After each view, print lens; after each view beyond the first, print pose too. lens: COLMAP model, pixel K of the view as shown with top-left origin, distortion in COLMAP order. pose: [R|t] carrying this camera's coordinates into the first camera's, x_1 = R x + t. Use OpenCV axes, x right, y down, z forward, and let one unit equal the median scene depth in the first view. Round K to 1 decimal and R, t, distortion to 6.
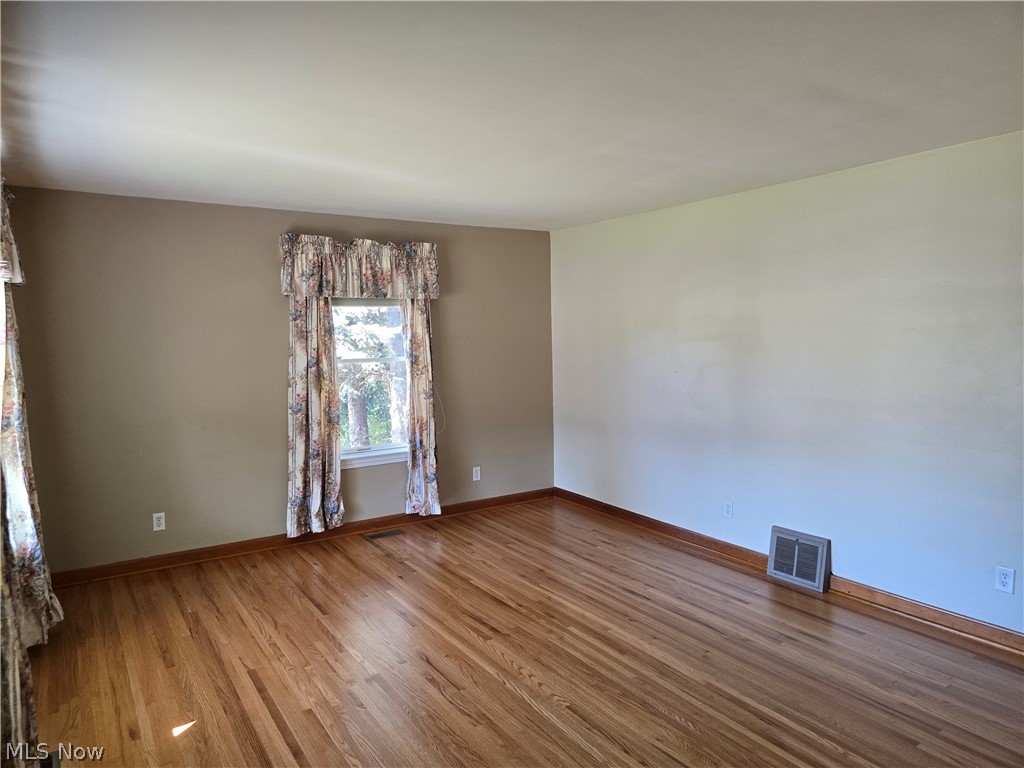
lens RADIAL K [[696.1, 0, 516.8], [0, 696.1, 382.1], [0, 0, 1]] dist [0.054384, -0.021403]
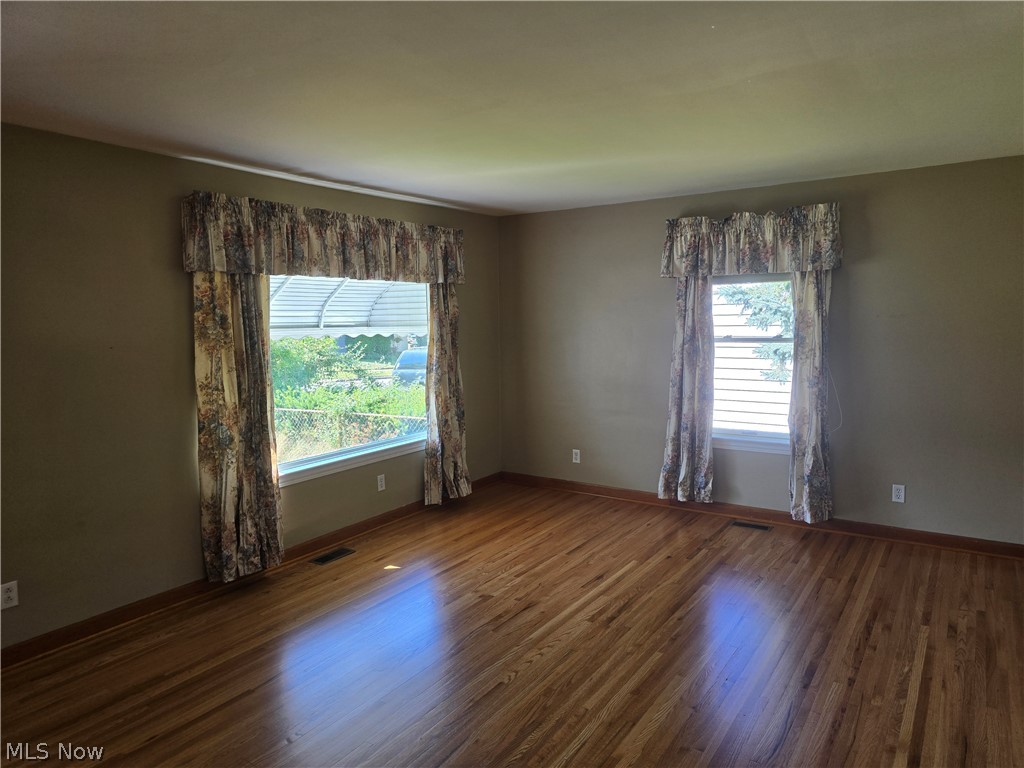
lens RADIAL K [[696.1, 0, 513.7], [0, 696.1, 382.1], [0, 0, 1]] dist [0.054384, -0.021403]
pose [[0.387151, 0.097754, -0.916820, 0.572824], [-0.056157, 0.995018, 0.082378, -0.036715], [0.920305, 0.019593, 0.390712, 0.354068]]
